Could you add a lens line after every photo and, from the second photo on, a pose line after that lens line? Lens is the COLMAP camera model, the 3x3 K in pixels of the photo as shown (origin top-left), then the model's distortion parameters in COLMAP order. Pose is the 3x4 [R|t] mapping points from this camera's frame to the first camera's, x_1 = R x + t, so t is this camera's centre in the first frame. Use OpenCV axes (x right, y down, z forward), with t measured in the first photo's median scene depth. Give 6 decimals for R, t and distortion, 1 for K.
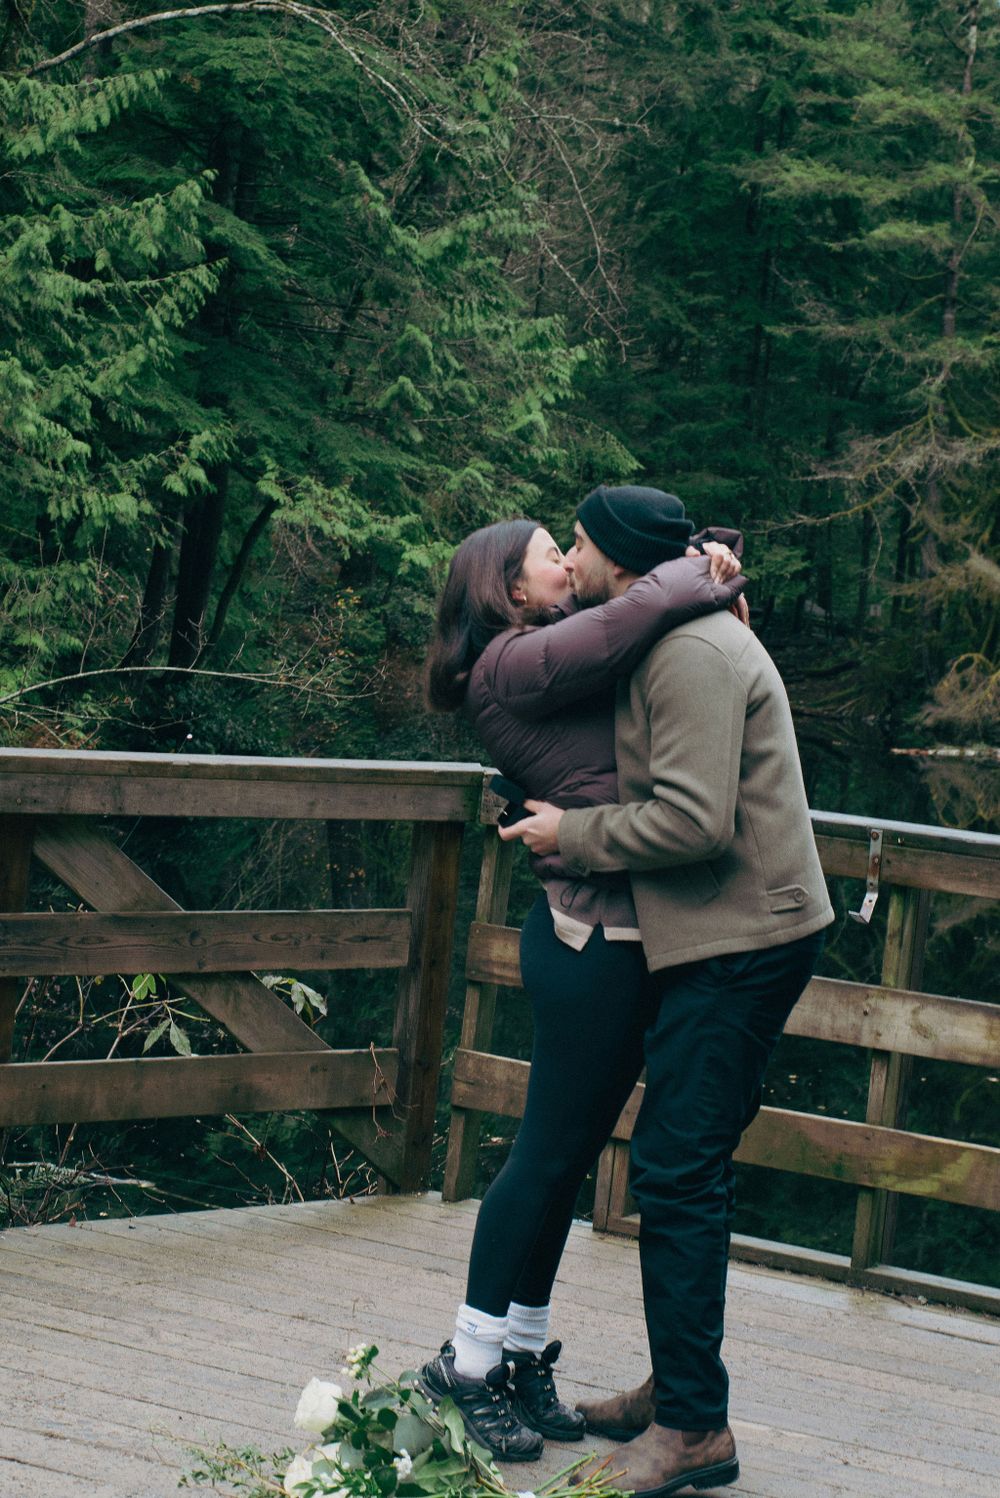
lens RADIAL K [[3067.3, 0, 501.3], [0, 3067.3, 717.7], [0, 0, 1]] dist [0.054962, 0.059425]
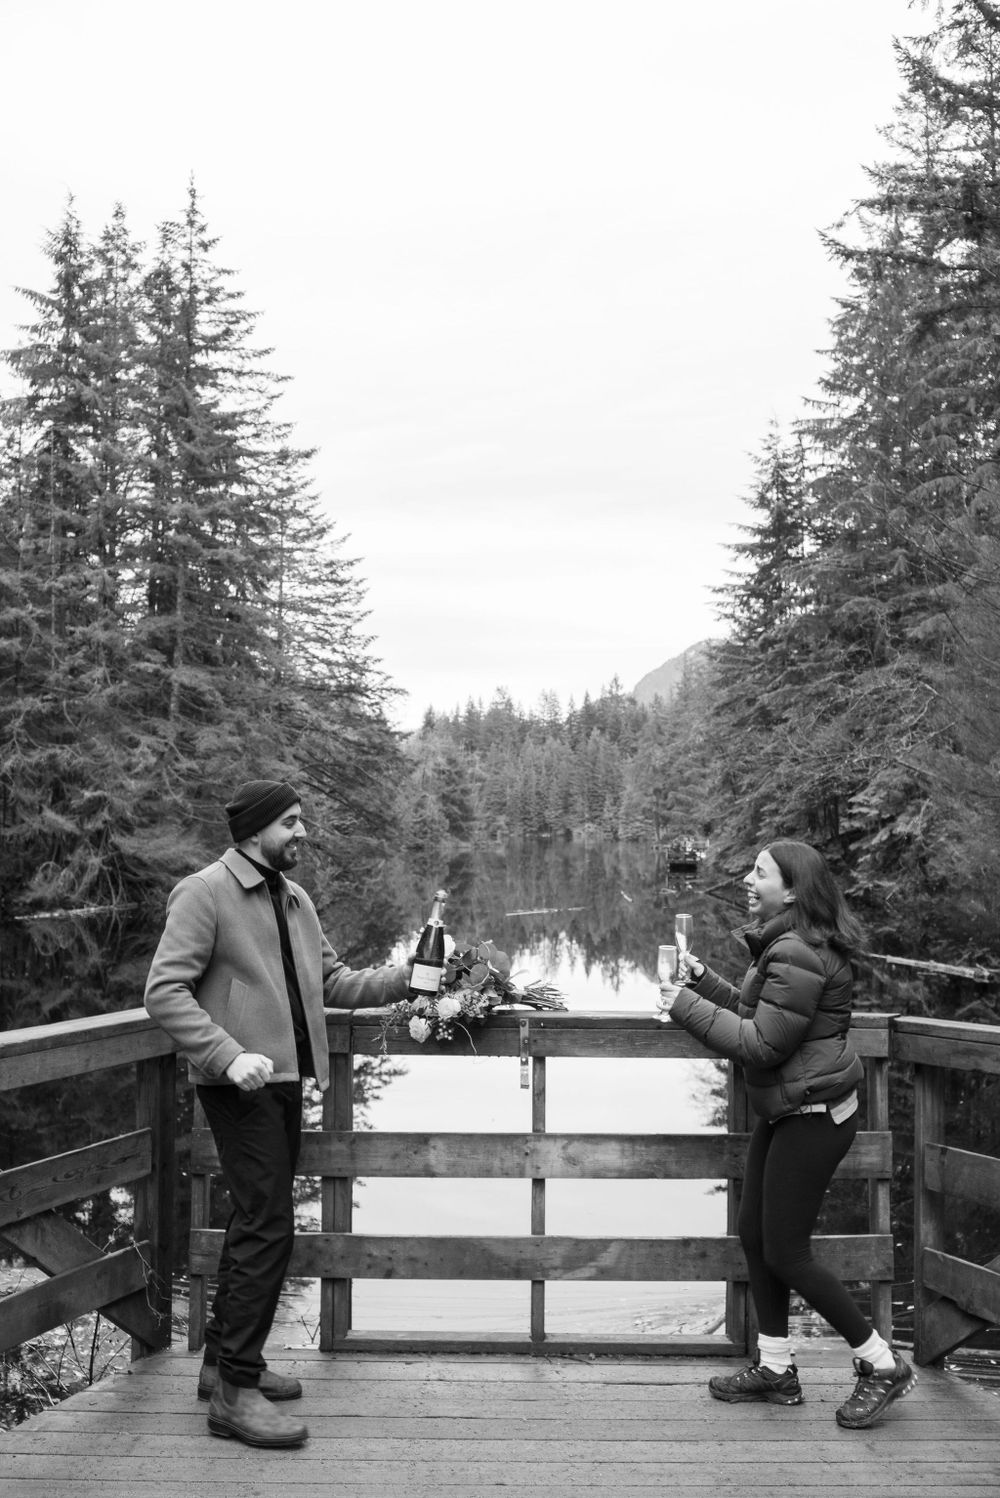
lens RADIAL K [[1510.0, 0, 498.3], [0, 1510.0, 740.5], [0, 0, 1]] dist [-0.084454, 0.025530]
pose [[0.885231, -0.059617, 0.461315, -0.042089], [0.101784, 0.992545, -0.067047, -0.009457], [-0.453879, 0.106307, 0.884699, 0.089344]]
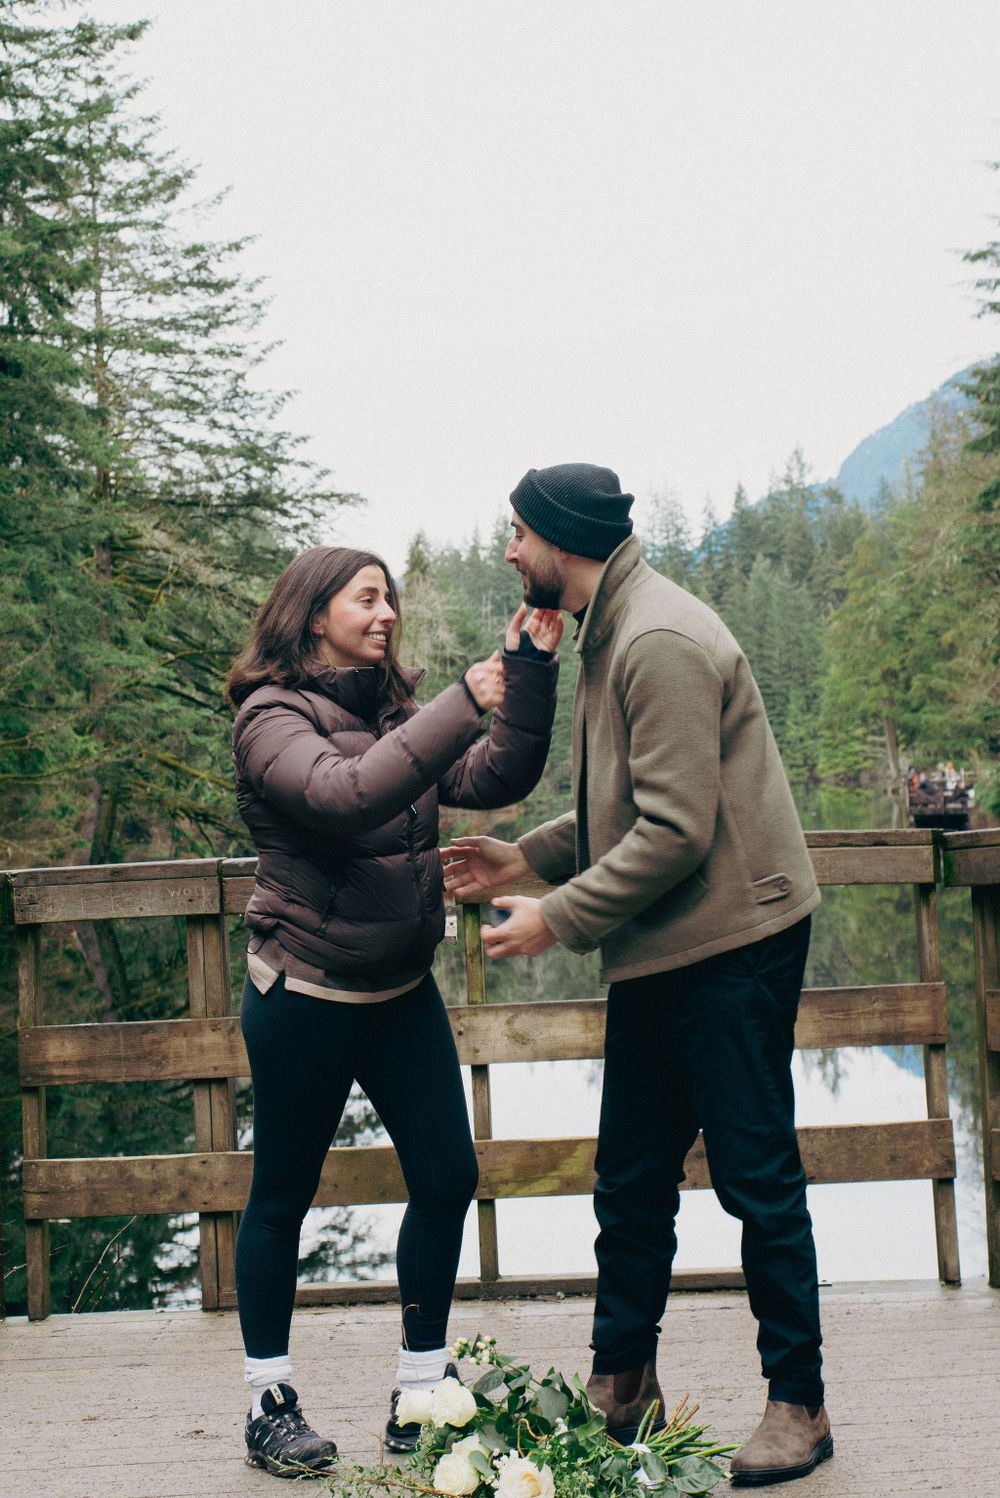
lens RADIAL K [[3123.4, 0, 499.1], [0, 3123.4, 706.9], [0, 0, 1]] dist [0.058766, 0.049861]
pose [[0.890341, -0.125540, 0.437643, -0.070696], [0.156526, 0.987043, -0.035300, 0.006072], [-0.427541, 0.099932, 0.898455, 0.008927]]
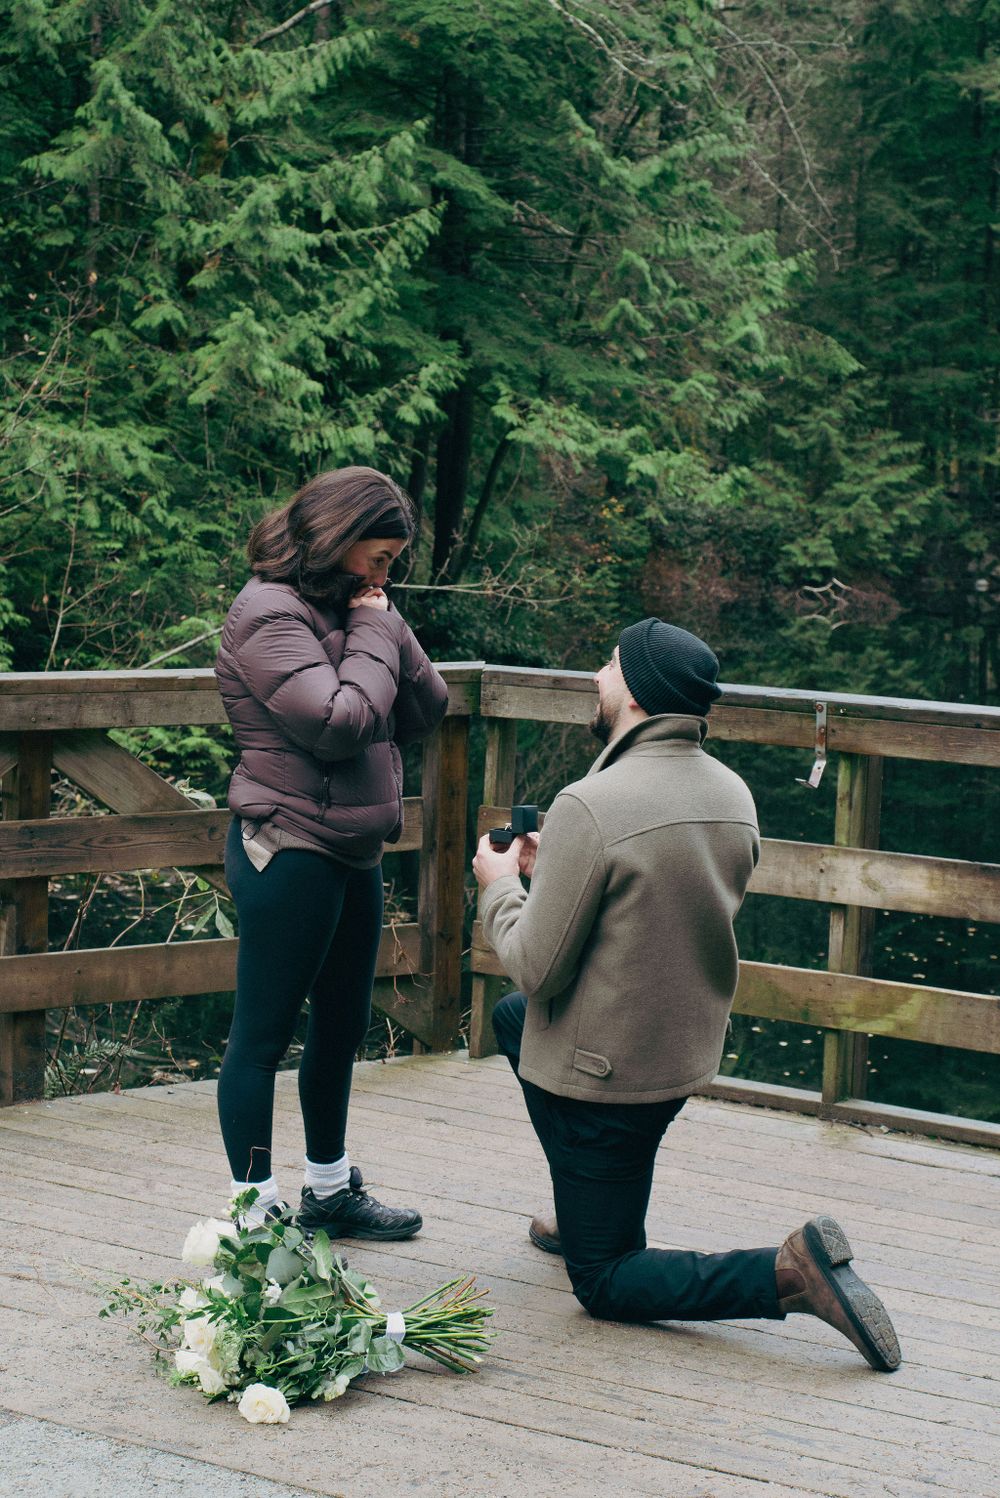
lens RADIAL K [[2841.7, 0, 502.0], [0, 2841.7, 747.8], [0, 0, 1]] dist [0.055592, 0.080214]
pose [[0.992773, -0.053677, -0.107334, 0.026134], [0.058537, 0.997373, 0.042659, 0.000673], [0.104763, -0.048634, 0.993307, -0.002722]]
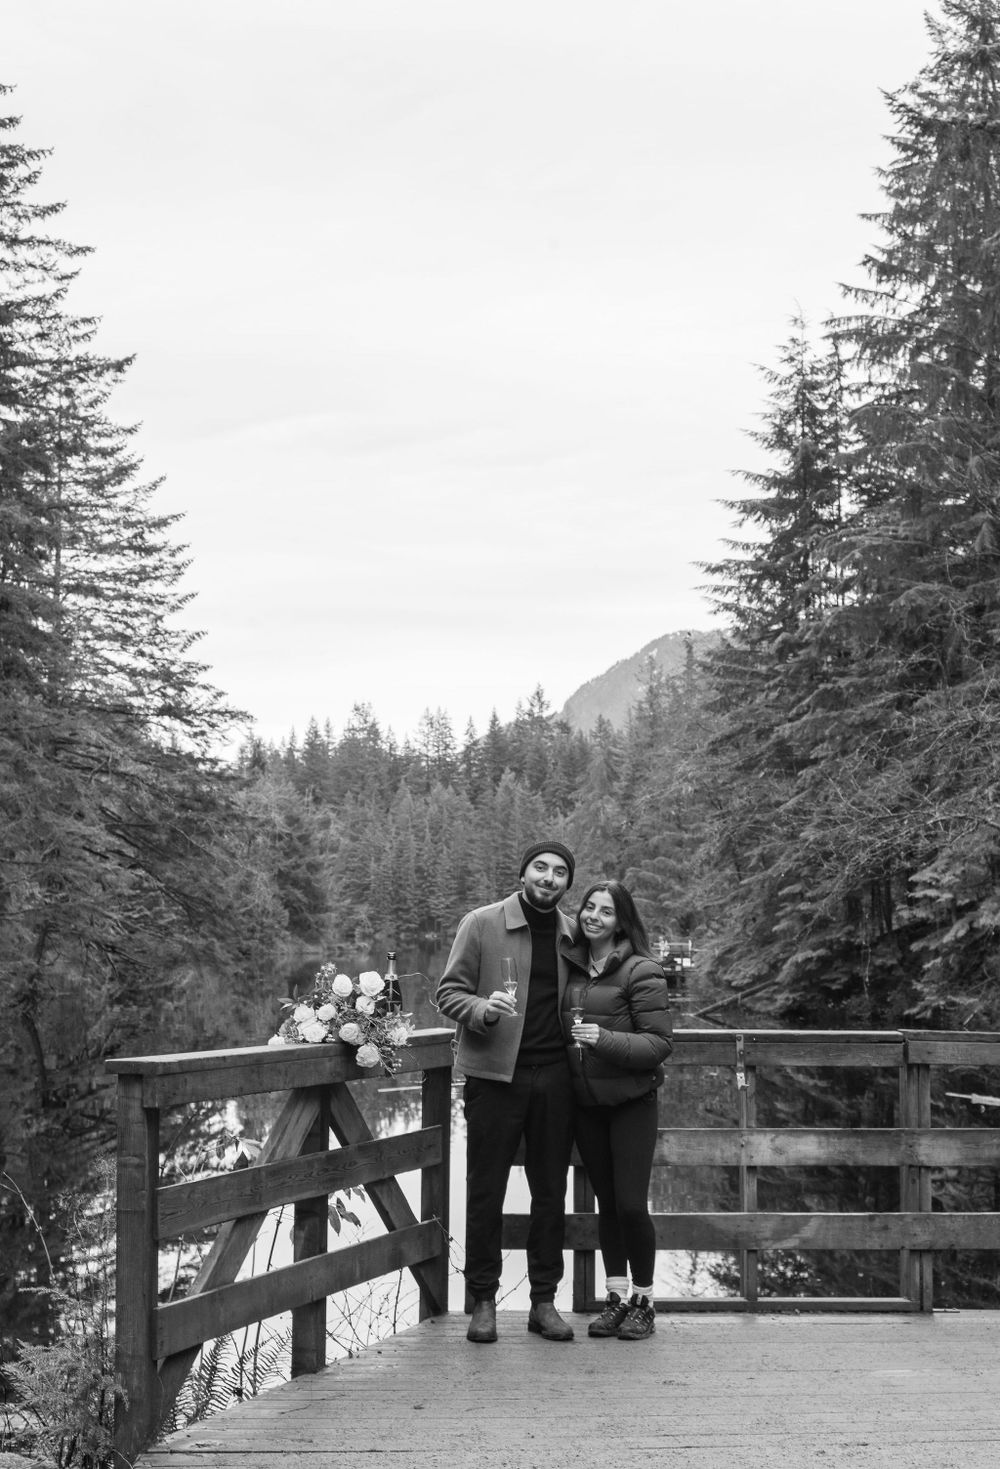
lens RADIAL K [[2382.6, 0, 499.3], [0, 2382.6, 744.0], [0, 0, 1]] dist [0.021129, 0.048941]
pose [[0.853470, -0.047628, 0.518960, -0.147238], [0.102997, 0.991588, -0.078383, -0.007251], [-0.510862, 0.120349, 0.851197, -0.014204]]
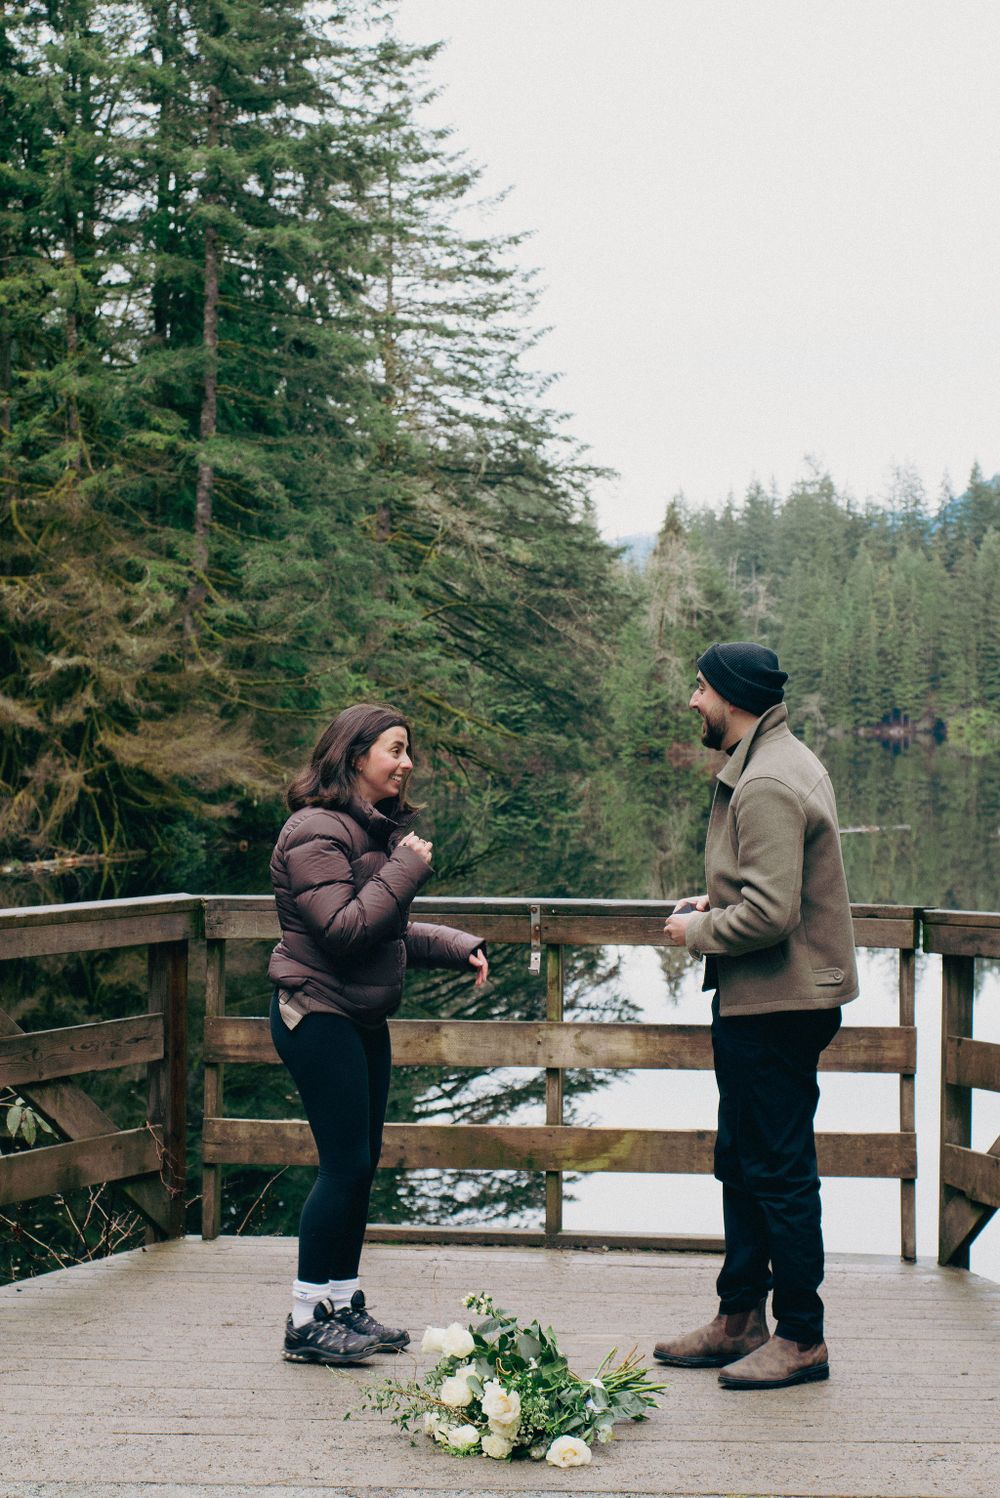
lens RADIAL K [[2848.7, 0, 503.2], [0, 2848.7, 748.0], [0, 0, 1]] dist [0.057102, 0.066602]
pose [[0.929621, -0.093485, 0.356461, -0.073242], [0.104041, 0.994518, -0.010509, -0.004515], [-0.353525, 0.046856, 0.934251, -0.036253]]
